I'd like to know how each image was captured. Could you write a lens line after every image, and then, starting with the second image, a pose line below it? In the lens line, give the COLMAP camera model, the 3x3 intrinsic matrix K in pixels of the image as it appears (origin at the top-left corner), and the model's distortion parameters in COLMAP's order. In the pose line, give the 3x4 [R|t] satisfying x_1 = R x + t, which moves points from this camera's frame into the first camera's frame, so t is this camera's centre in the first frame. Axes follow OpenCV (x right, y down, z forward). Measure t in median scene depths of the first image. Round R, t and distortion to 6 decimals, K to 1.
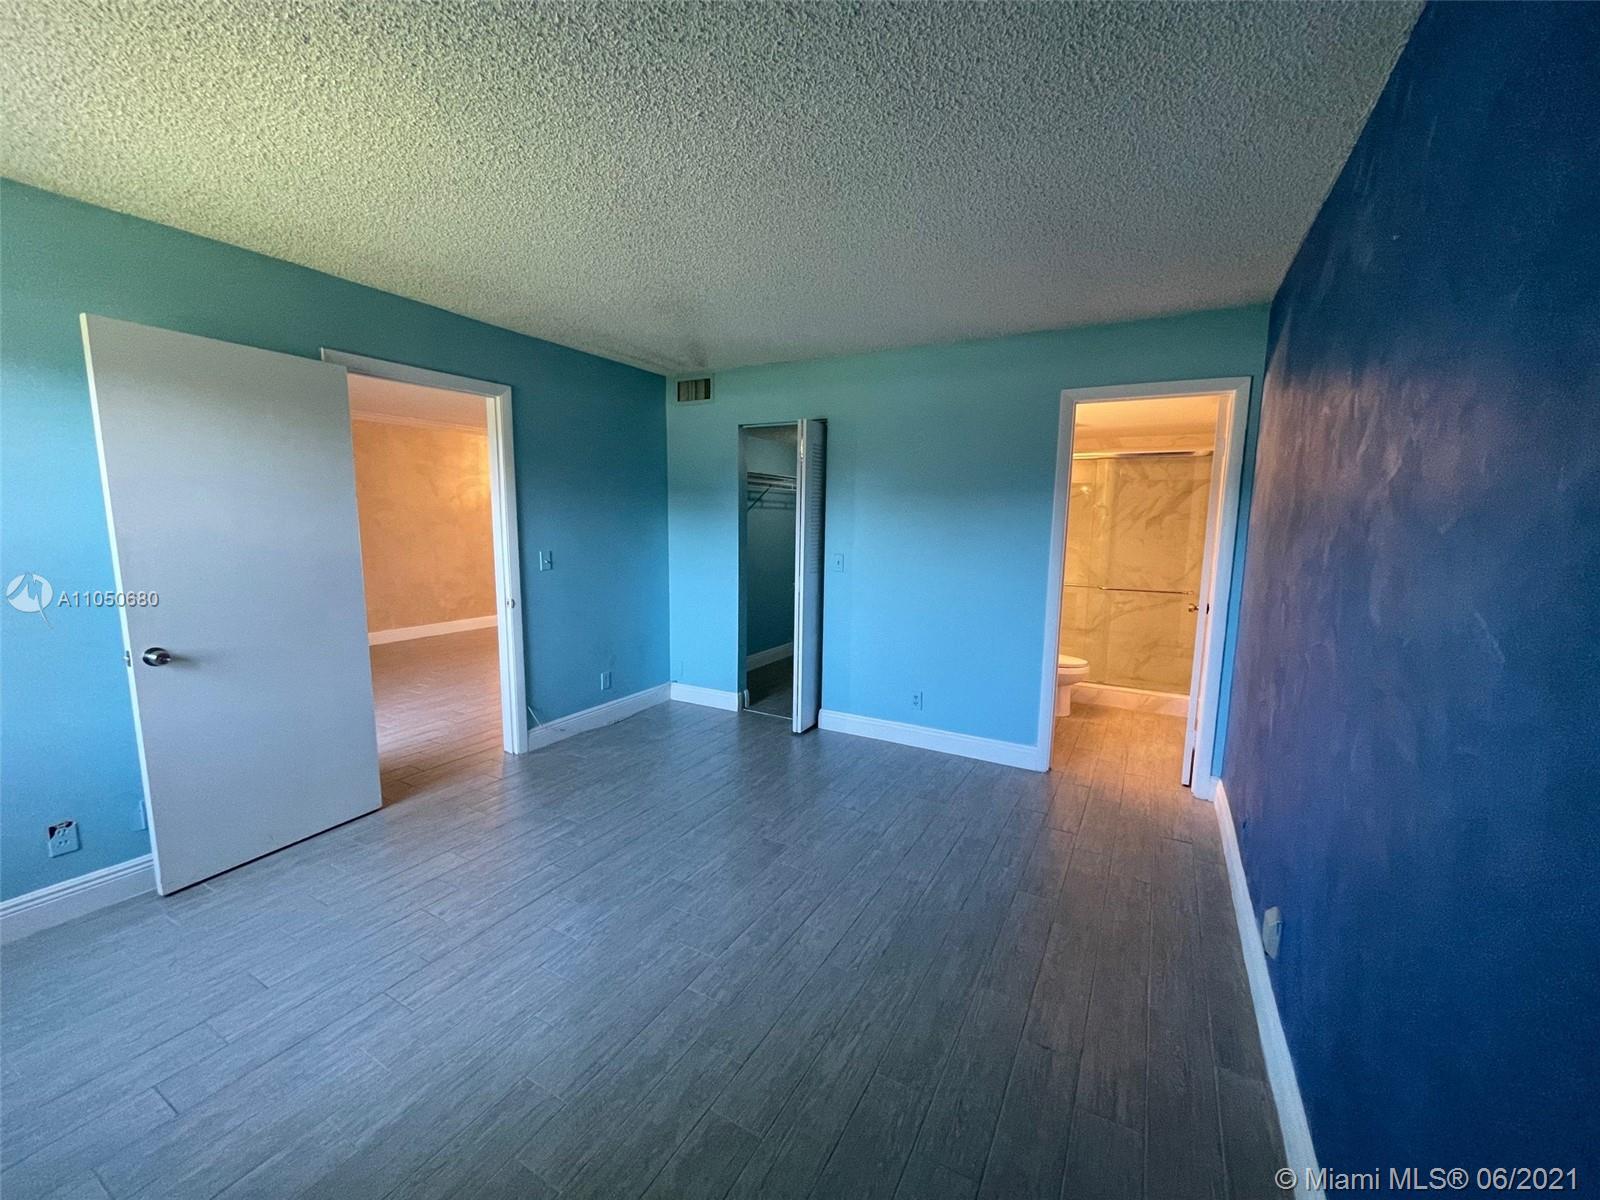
lens RADIAL K [[648.1, 0, 795.2], [0, 648.1, 602.5], [0, 0, 1]] dist [0.001517, -0.000147]
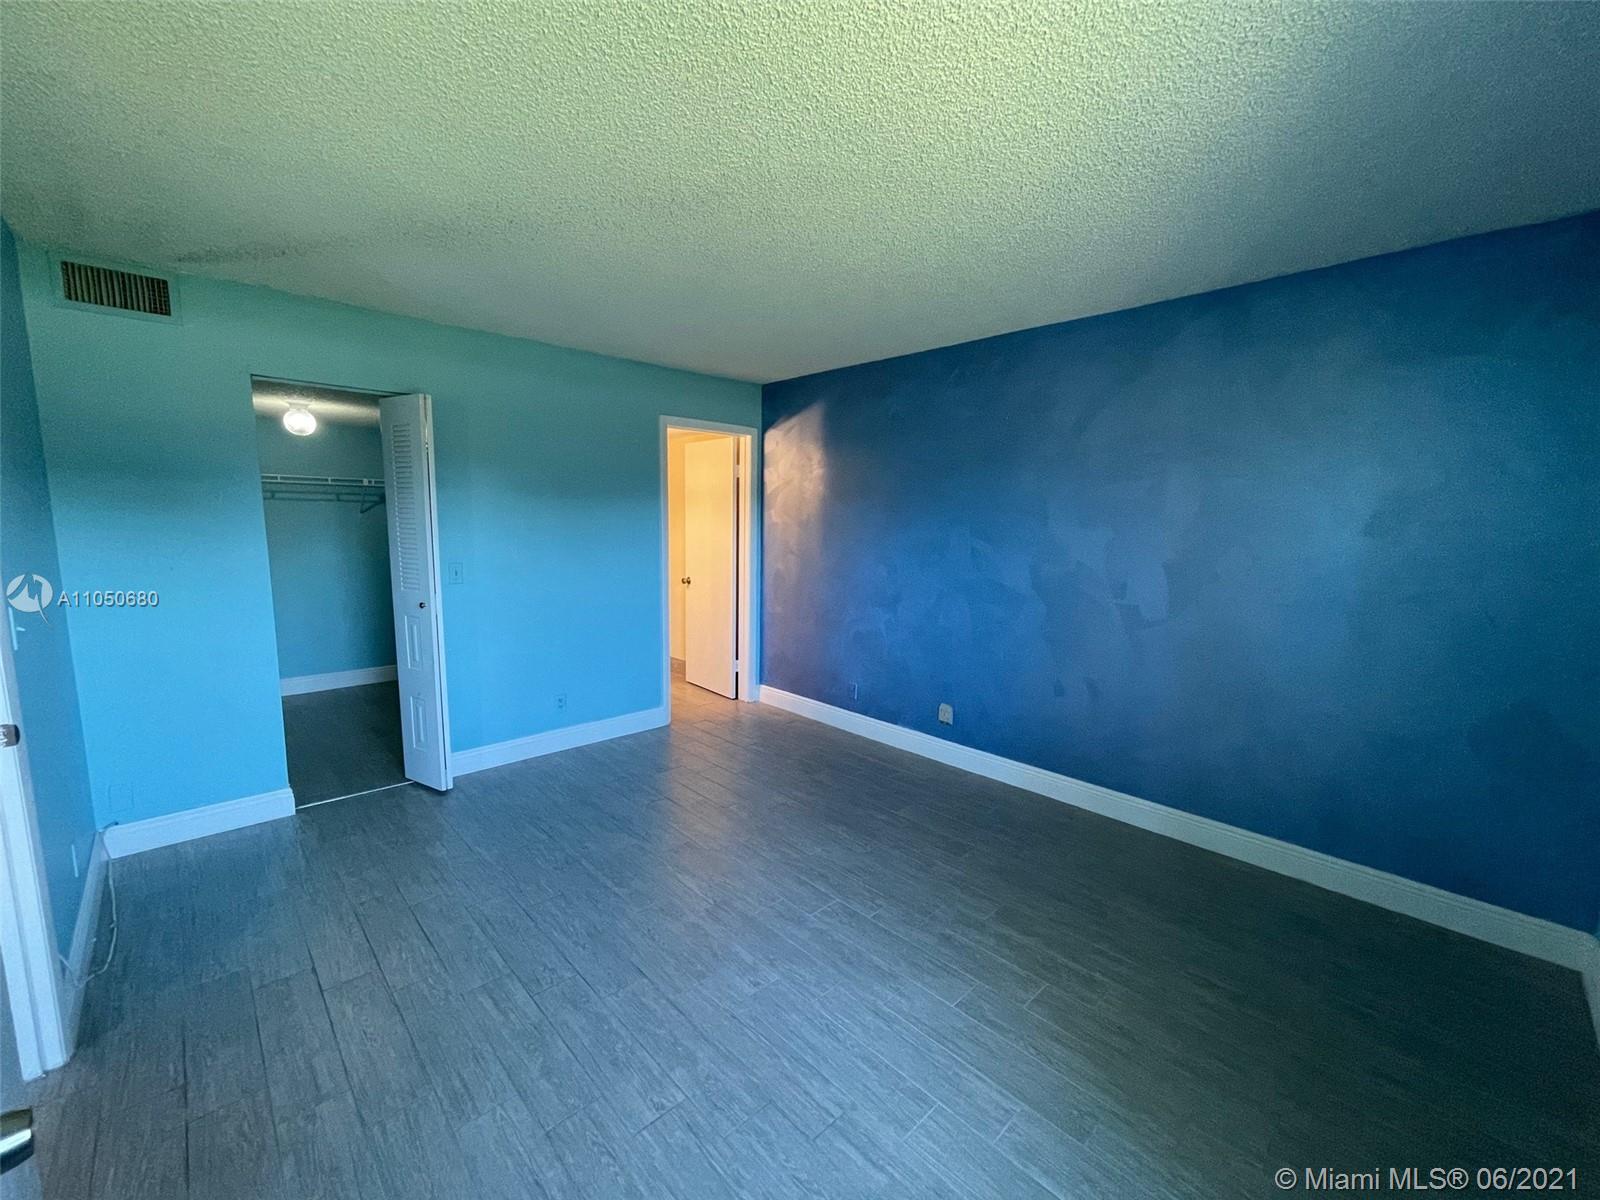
lens RADIAL K [[648.1, 0, 795.2], [0, 648.1, 602.5], [0, 0, 1]] dist [0.001517, -0.000147]
pose [[0.294930, -0.136887, 0.945663, -0.741931], [0.114864, 0.987587, 0.107132, -0.078616], [-0.948590, 0.077026, 0.306992, 0.413224]]
